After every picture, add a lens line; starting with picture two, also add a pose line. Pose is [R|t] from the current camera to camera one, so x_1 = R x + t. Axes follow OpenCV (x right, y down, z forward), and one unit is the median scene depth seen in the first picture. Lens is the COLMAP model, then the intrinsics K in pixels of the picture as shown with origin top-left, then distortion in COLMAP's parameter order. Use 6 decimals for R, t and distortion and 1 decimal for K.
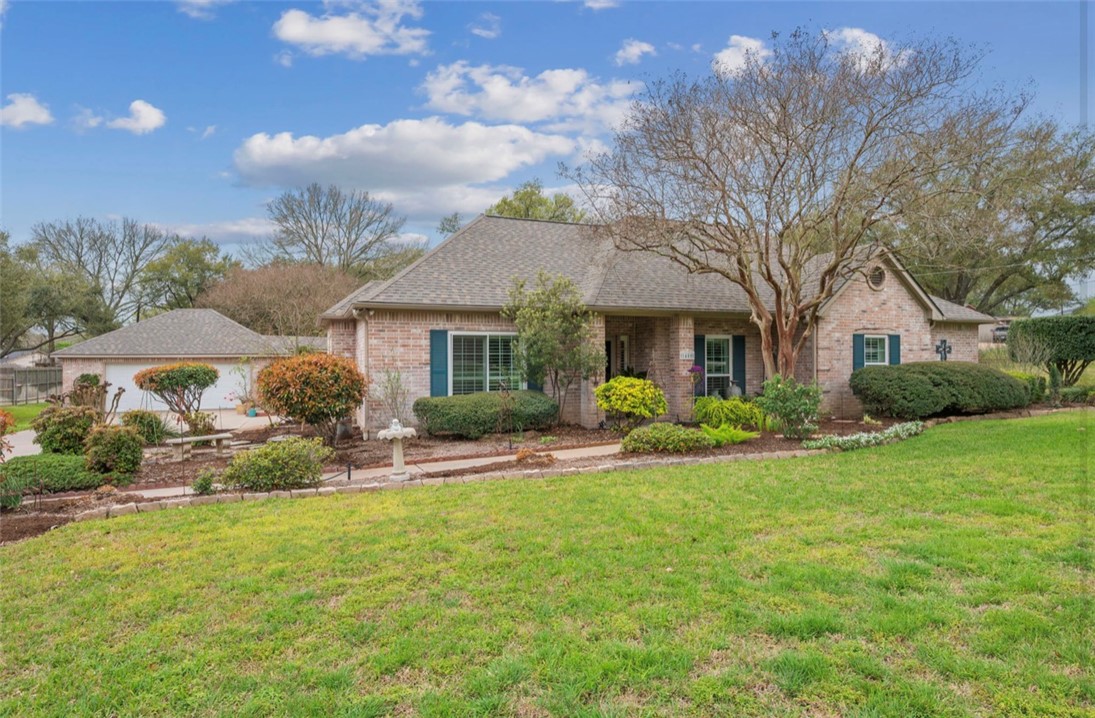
lens RADIAL K [[433.1, 0, 535.8], [0, 433.1, 370.7], [0, 0, 1]] dist [-0.015085, -0.000330]
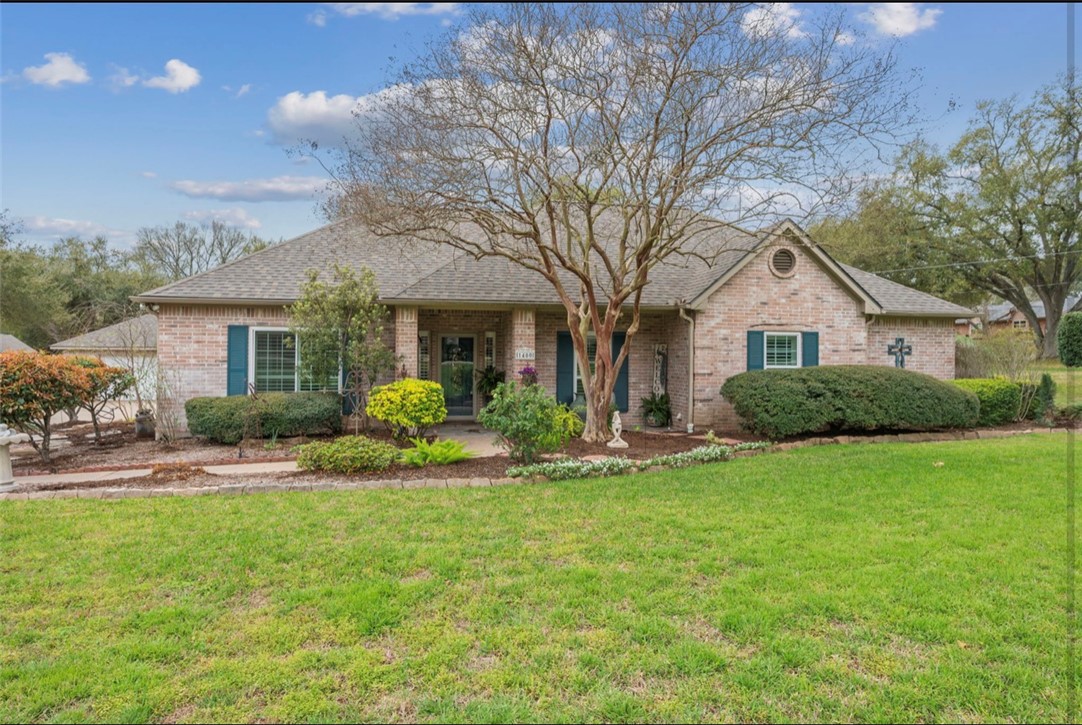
lens RADIAL K [[433.9, 0, 541.0], [0, 433.9, 362.5], [0, 0, 1]] dist [-0.012016, 0.000316]
pose [[0.992203, 0.012977, -0.123954, 0.464342], [-0.013887, 0.999883, -0.006478, -0.013804], [0.123855, 0.008149, 0.992267, 0.127013]]
